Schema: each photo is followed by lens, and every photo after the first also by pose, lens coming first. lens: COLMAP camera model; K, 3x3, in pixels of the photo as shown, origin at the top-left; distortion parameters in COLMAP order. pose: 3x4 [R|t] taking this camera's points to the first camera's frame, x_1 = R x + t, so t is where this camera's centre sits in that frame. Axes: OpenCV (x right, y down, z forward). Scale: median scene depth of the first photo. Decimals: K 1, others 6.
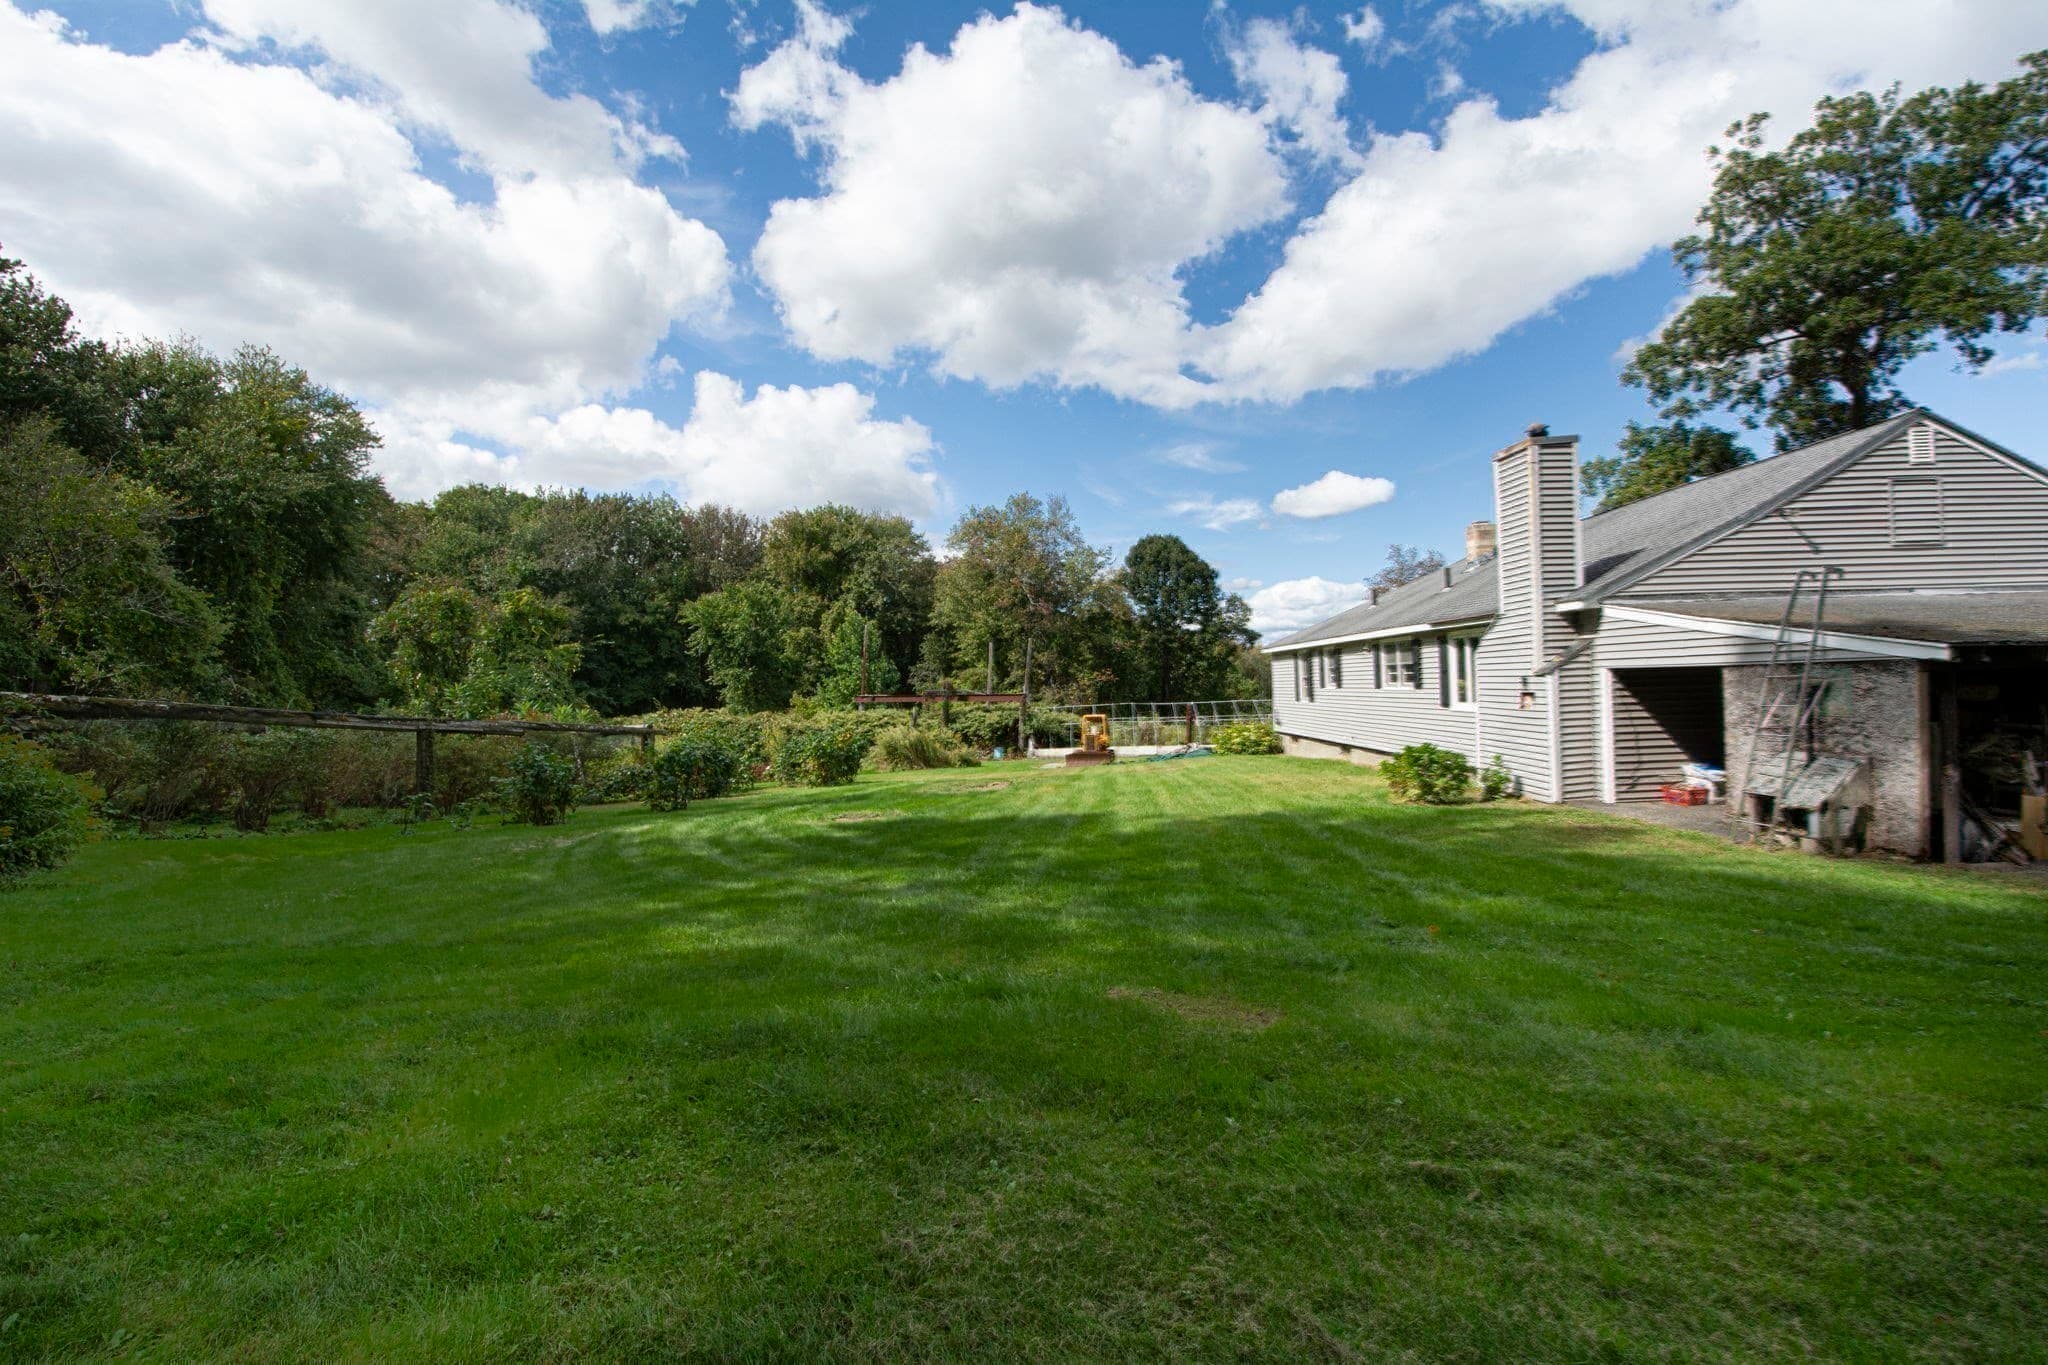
lens RADIAL K [[936.9, 0, 1024.0], [0, 936.9, 682.5], [0, 0, 1]] dist [-0.000089, -0.000137]
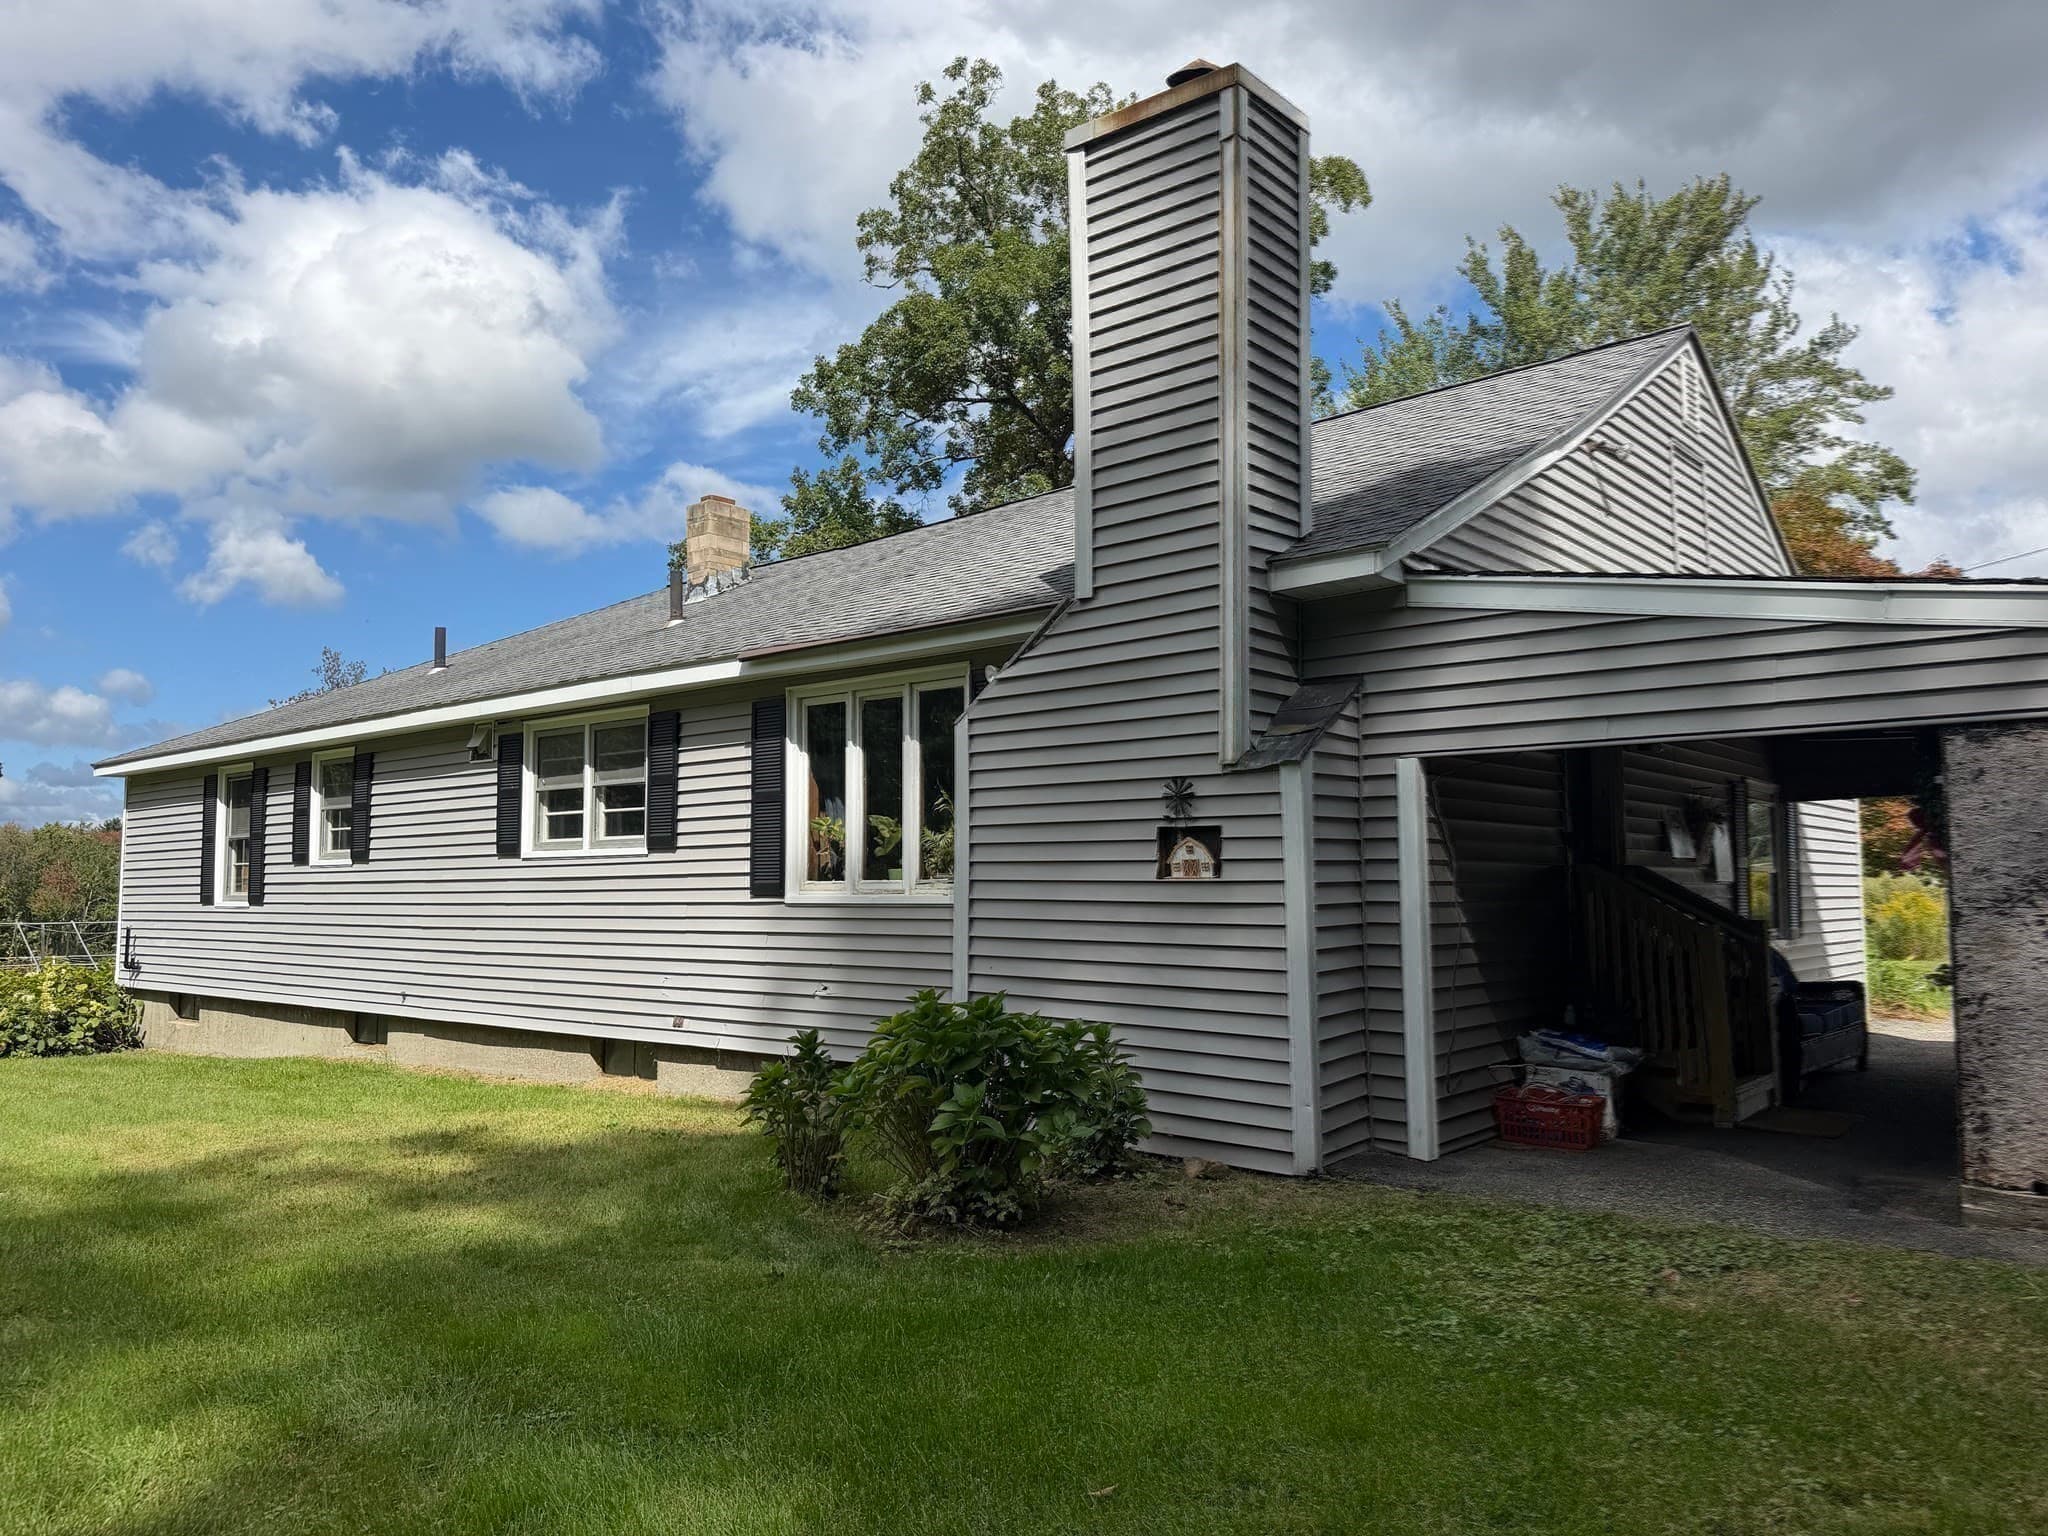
lens RADIAL K [[1488.8, 0, 1024.0], [0, 1488.8, 768.0], [0, 0, 1]] dist [-0.002643, -0.002665]
pose [[0.655944, 0.098613, 0.748340, 0.059031], [-0.021103, 0.993437, -0.112413, 0.026270], [-0.754515, 0.057944, 0.653720, 0.376326]]
